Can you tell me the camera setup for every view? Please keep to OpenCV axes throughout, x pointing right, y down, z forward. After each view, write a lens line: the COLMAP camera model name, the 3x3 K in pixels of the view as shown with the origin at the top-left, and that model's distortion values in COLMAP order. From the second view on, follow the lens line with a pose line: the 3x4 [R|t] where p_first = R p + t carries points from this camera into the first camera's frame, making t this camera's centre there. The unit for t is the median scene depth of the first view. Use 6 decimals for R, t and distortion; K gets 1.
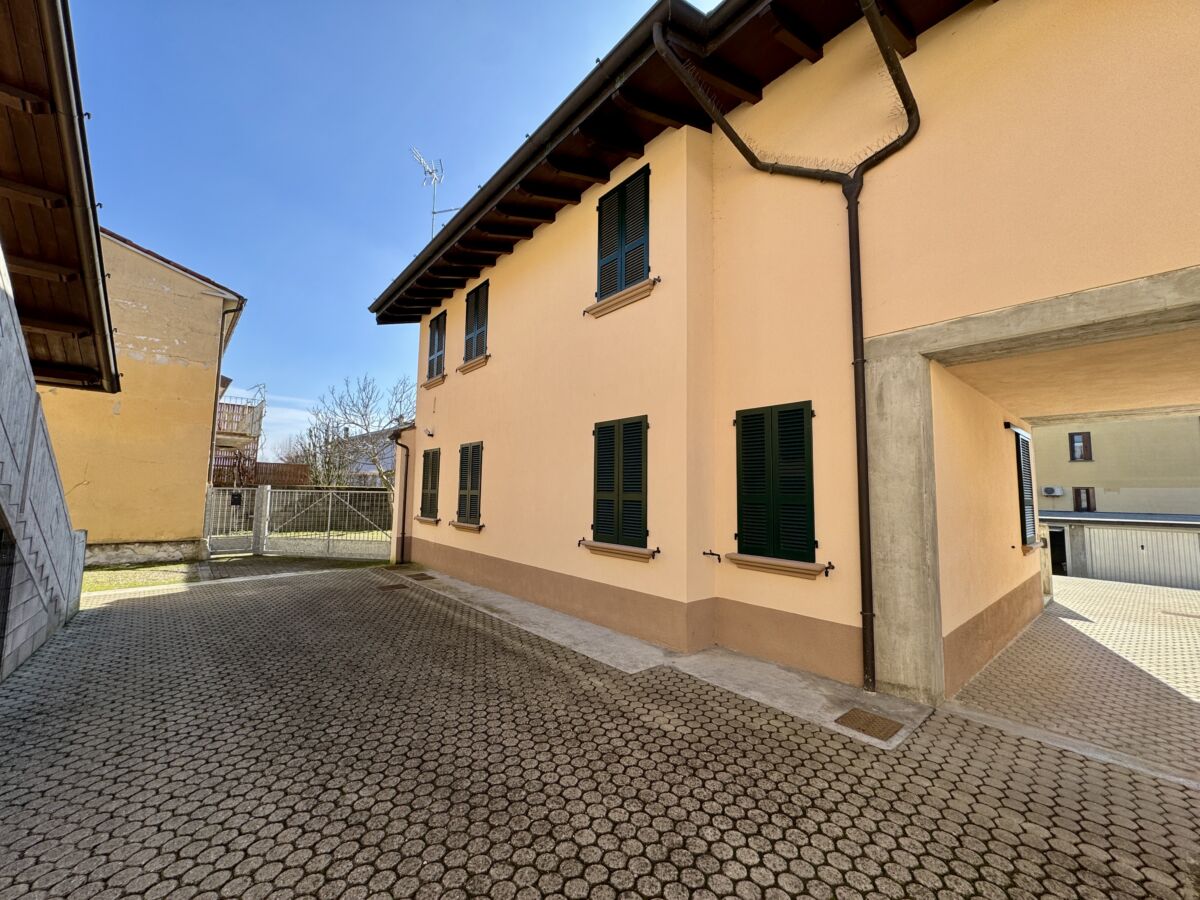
lens RADIAL K [[475.8, 0, 596.5], [0, 475.8, 449.1], [0, 0, 1]] dist [-0.002960, 0.000335]
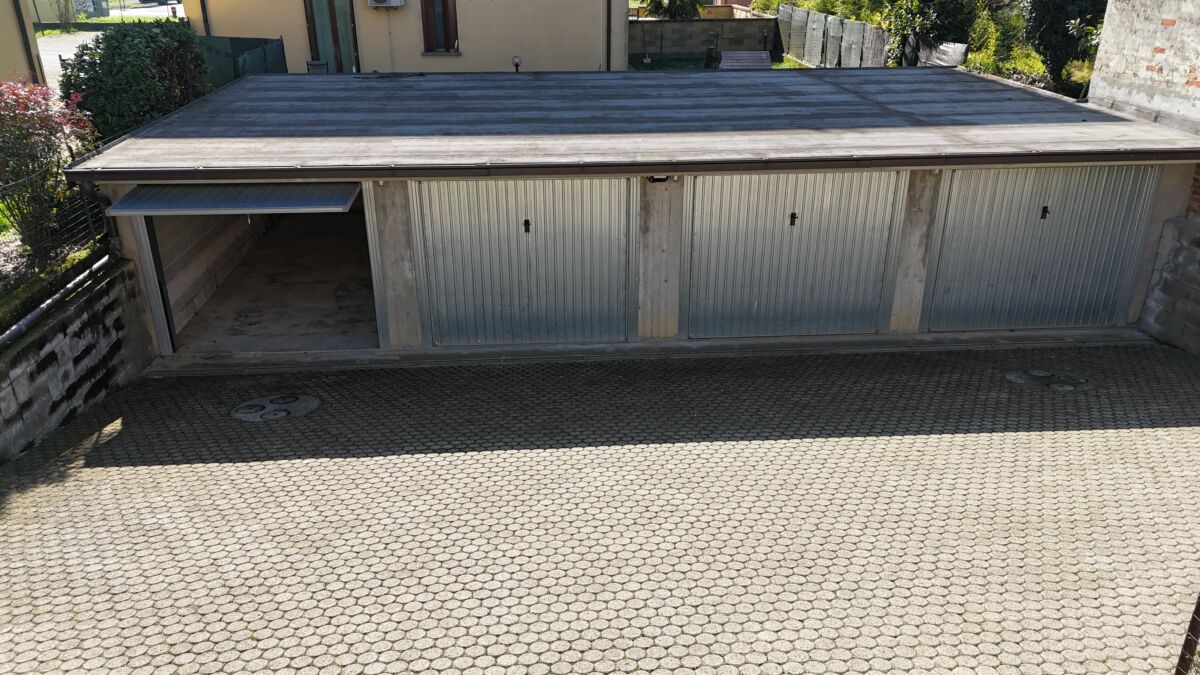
lens RADIAL K [[897.6, 0, 599.5], [0, 897.6, 340.4], [0, 0, 1]] dist [0.045616, 0.001836]
pose [[0.594413, -0.325521, 0.735330, 2.678993], [-0.064452, 0.892180, 0.447057, -0.063697], [-0.801573, -0.313130, 0.509343, 2.388374]]
